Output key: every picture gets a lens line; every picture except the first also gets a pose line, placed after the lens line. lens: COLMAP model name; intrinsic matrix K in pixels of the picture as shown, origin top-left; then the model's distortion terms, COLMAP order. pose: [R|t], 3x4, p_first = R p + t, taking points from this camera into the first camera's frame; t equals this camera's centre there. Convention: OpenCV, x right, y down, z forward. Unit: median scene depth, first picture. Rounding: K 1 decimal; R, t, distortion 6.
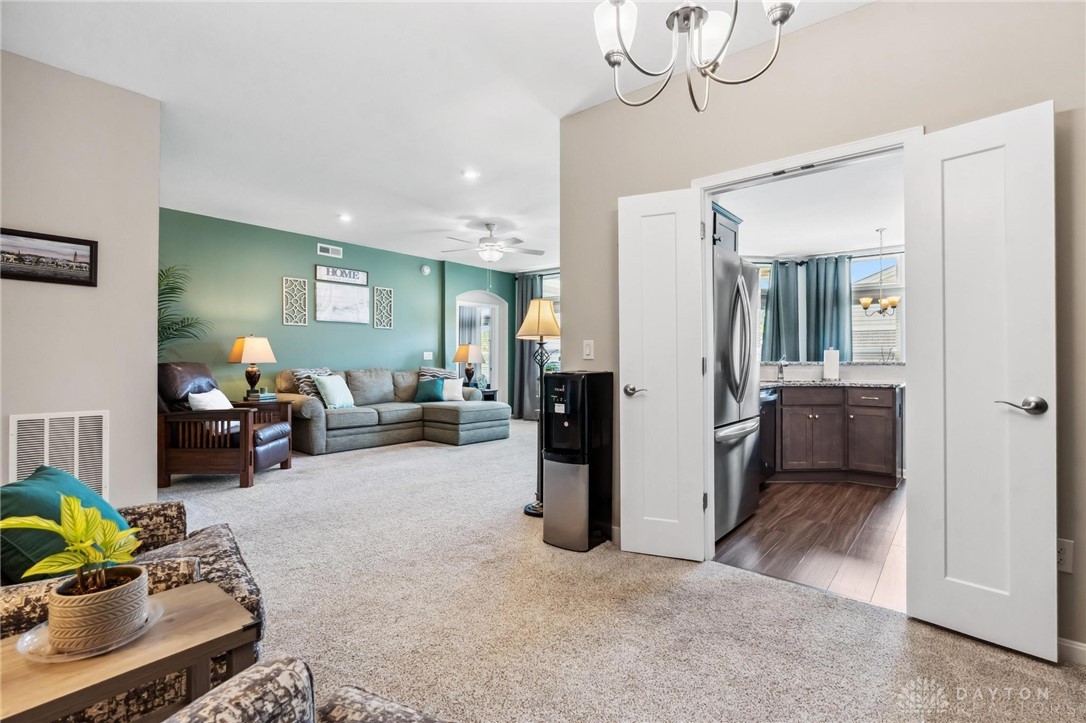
lens RADIAL K [[499.8, 0, 544.8], [0, 499.8, 349.6], [0, 0, 1]] dist [-0.002285, 0.000494]
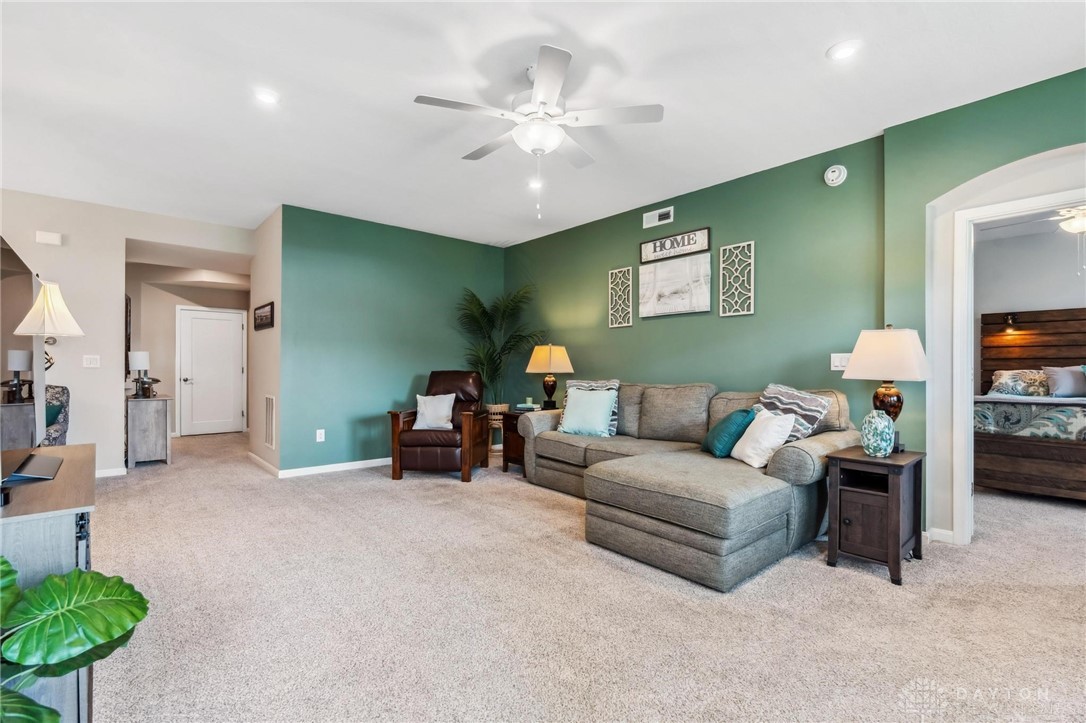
lens RADIAL K [[494.1, 0, 543.0], [0, 494.1, 361.5], [0, 0, 1]] dist [-0.001206, 0.000045]
pose [[-0.154852, -0.016464, -0.987800, 0.294485], [0.016290, 0.999683, -0.019216, 0.019938], [0.987803, -0.019067, -0.154535, 0.943258]]
